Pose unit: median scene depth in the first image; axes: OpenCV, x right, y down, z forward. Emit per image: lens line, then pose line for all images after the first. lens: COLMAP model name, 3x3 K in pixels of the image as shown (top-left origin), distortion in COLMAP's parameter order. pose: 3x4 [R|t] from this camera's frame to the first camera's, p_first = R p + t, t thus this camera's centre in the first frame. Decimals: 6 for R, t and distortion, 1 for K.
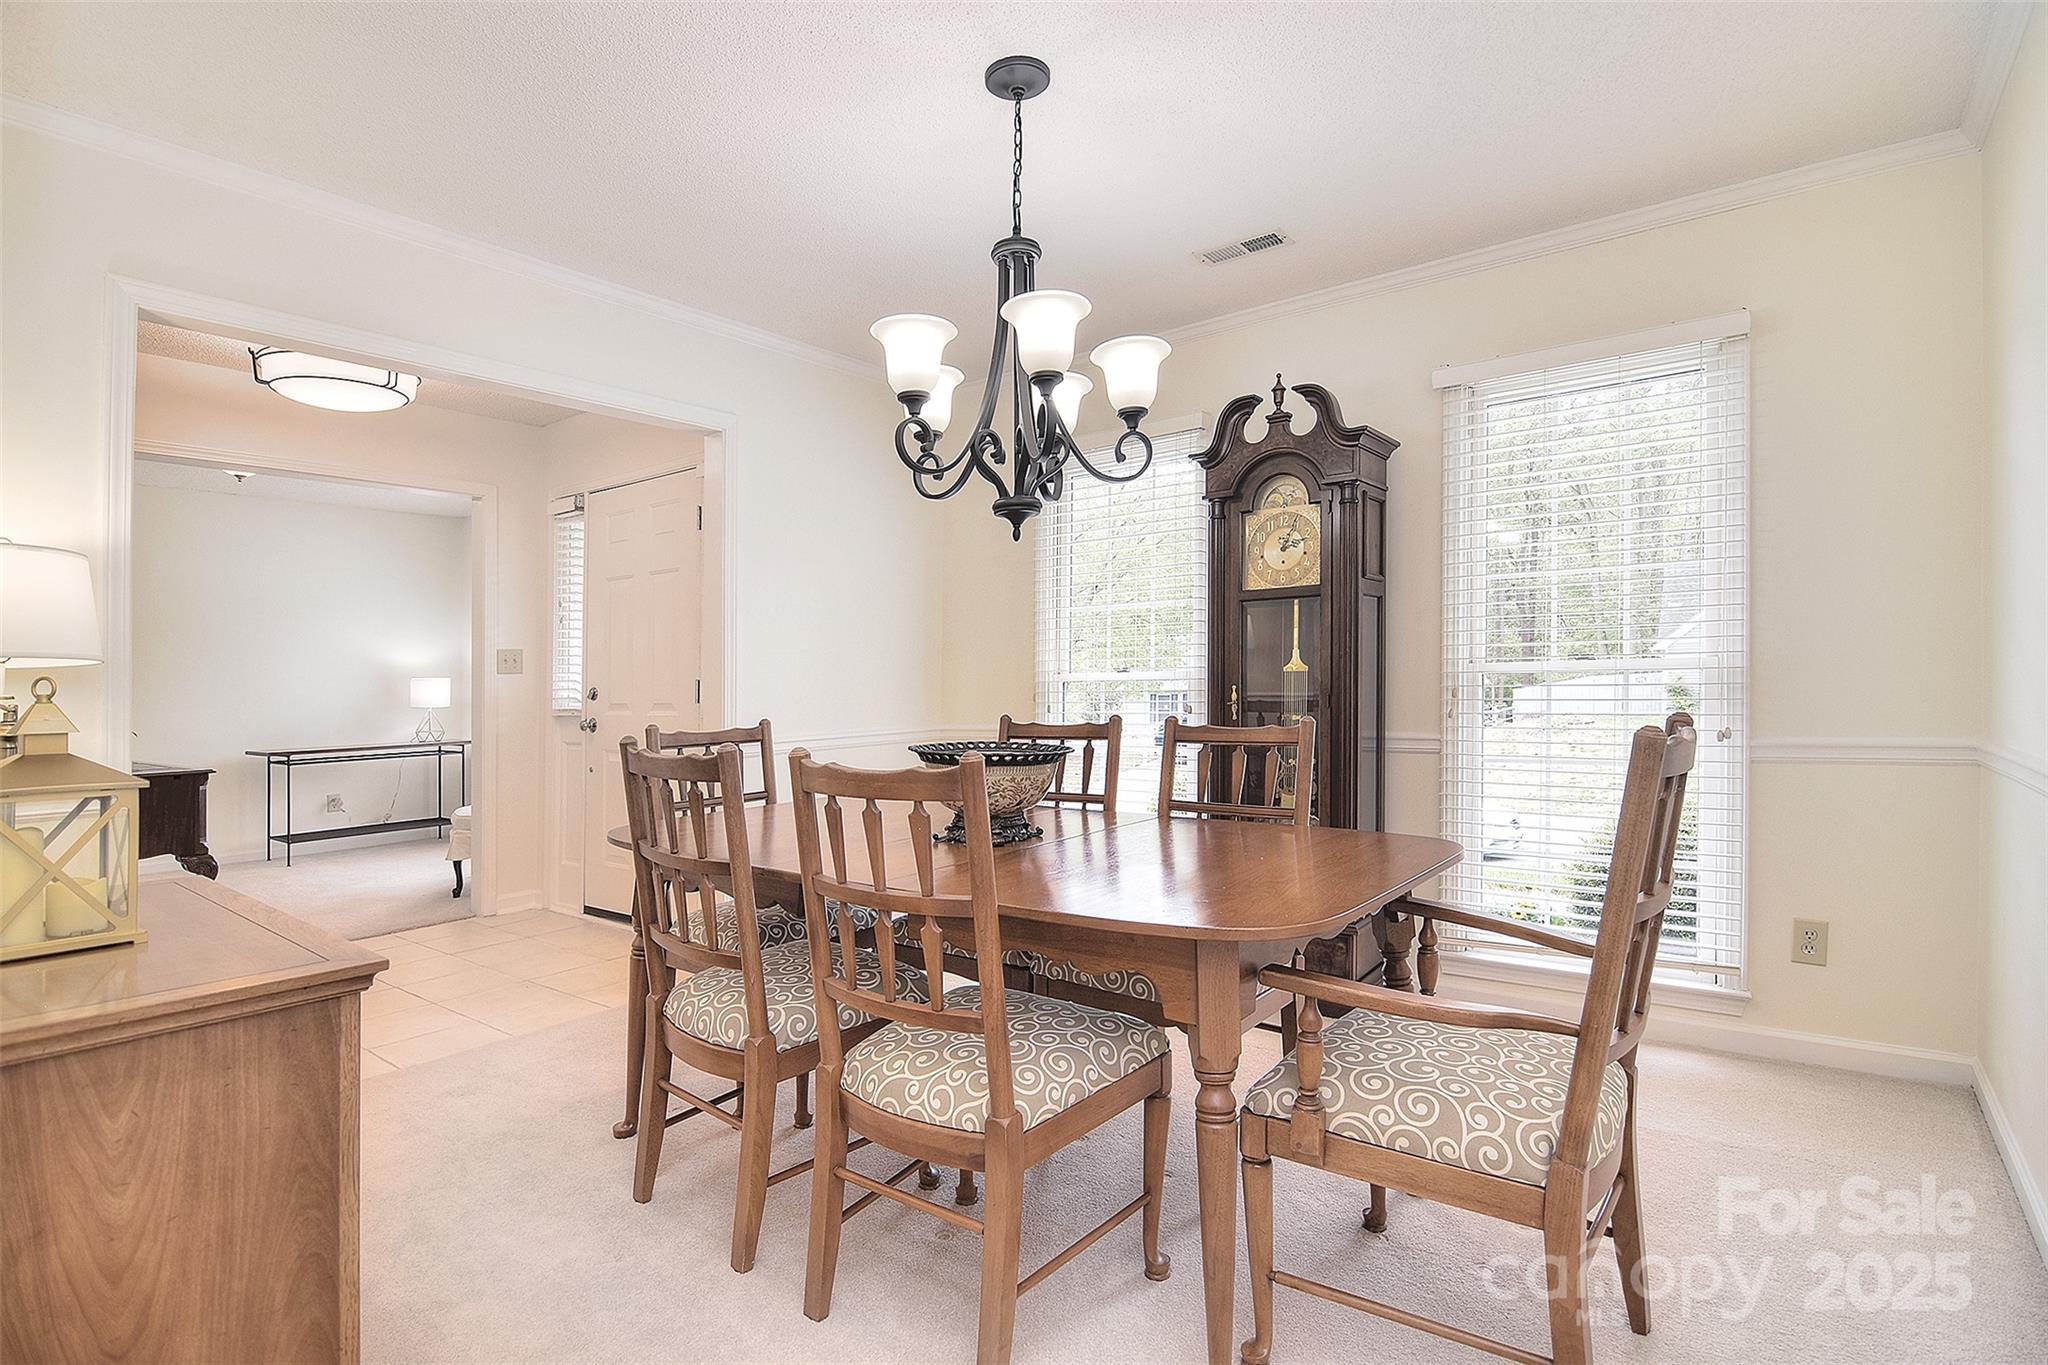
lens RADIAL K [[991.5, 0, 1004.5], [0, 991.5, 676.4], [0, 0, 1]] dist [-0.007752, -0.008636]
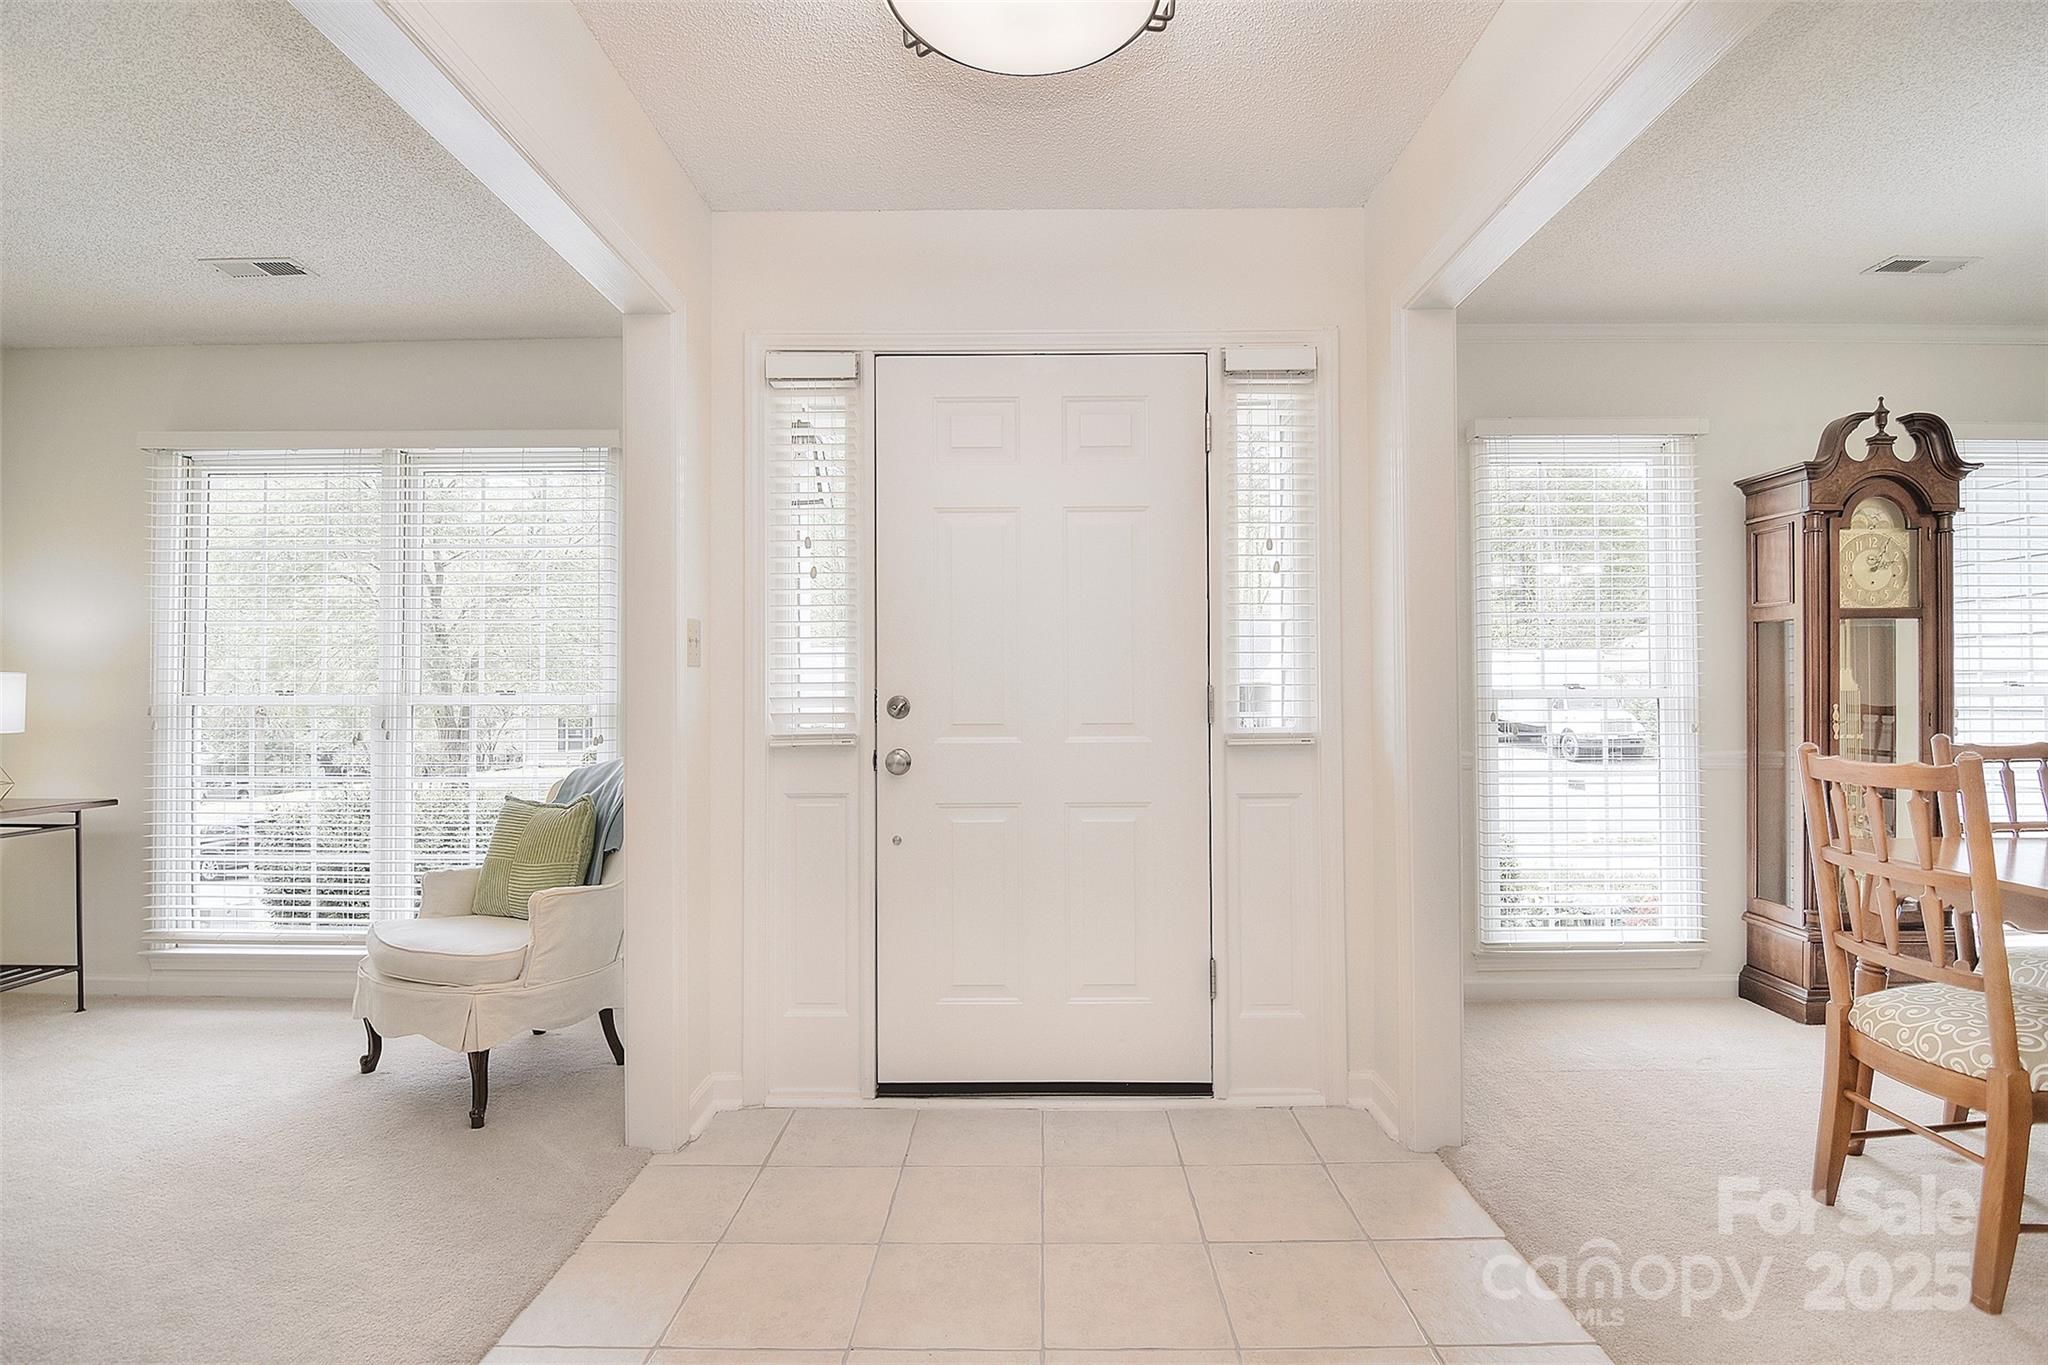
lens RADIAL K [[991.5, 0, 1038.9], [0, 991.5, 687.5], [0, 0, 1]] dist [-0.007752, -0.008636]
pose [[0.797672, 0.021882, 0.602694, -0.995051], [-0.014295, 0.999747, -0.017378, 0.021585], [-0.602922, 0.005247, 0.797783, 0.708152]]
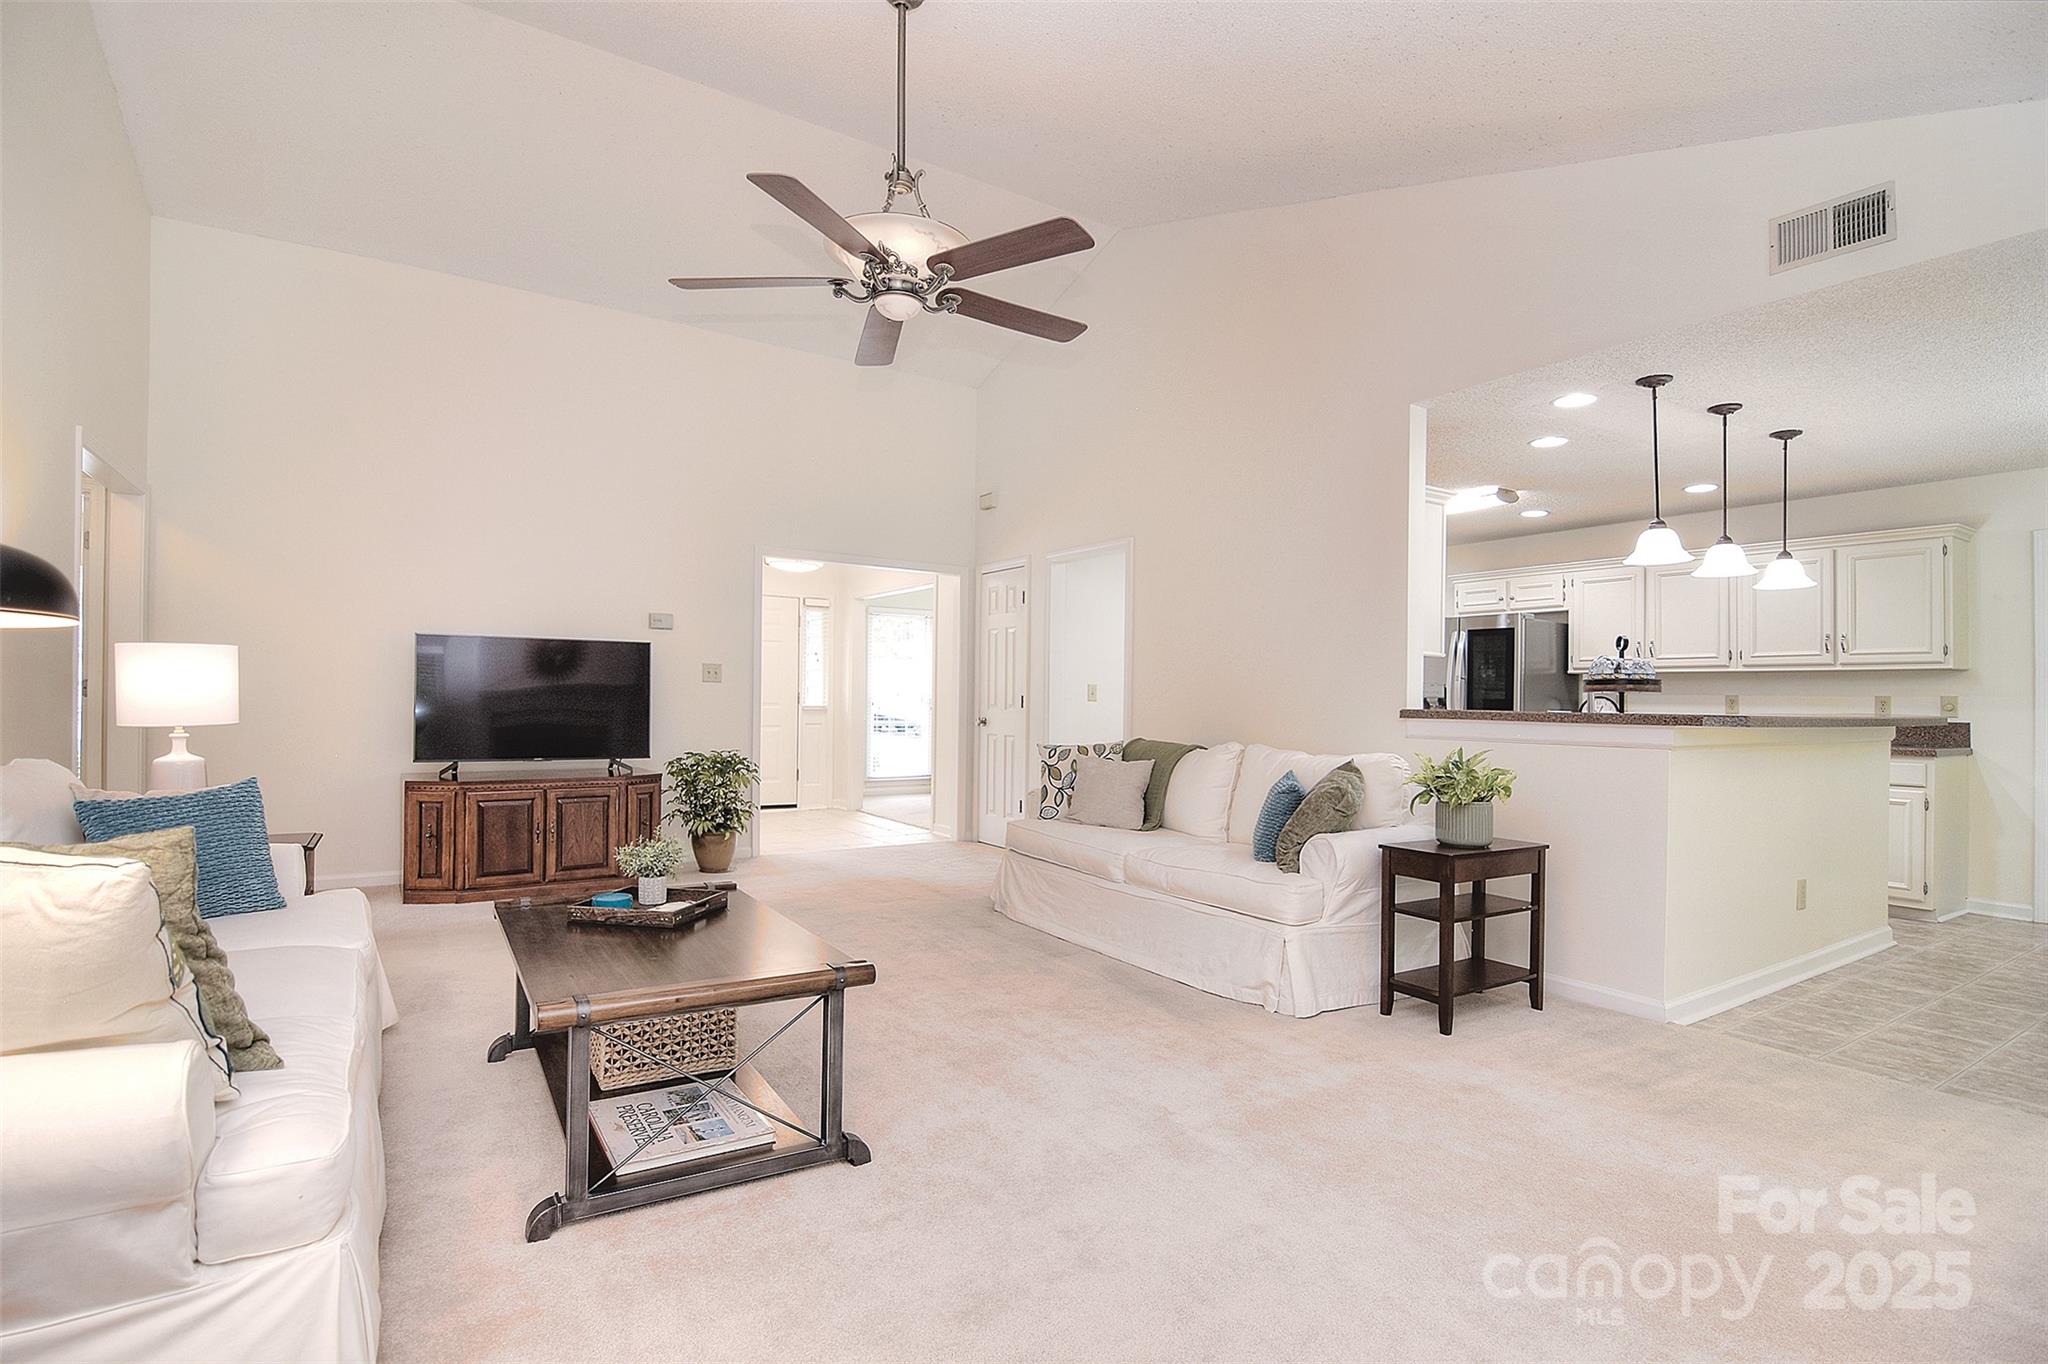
lens RADIAL K [[991.5, 0, 1030.9], [0, 991.5, 691.8], [0, 0, 1]] dist [-0.007752, -0.008636]
pose [[0.333581, 0.032245, 0.942170, -2.897485], [-0.025535, 0.999357, -0.025161, 0.056321], [-0.942376, -0.015665, 0.334190, -0.336939]]
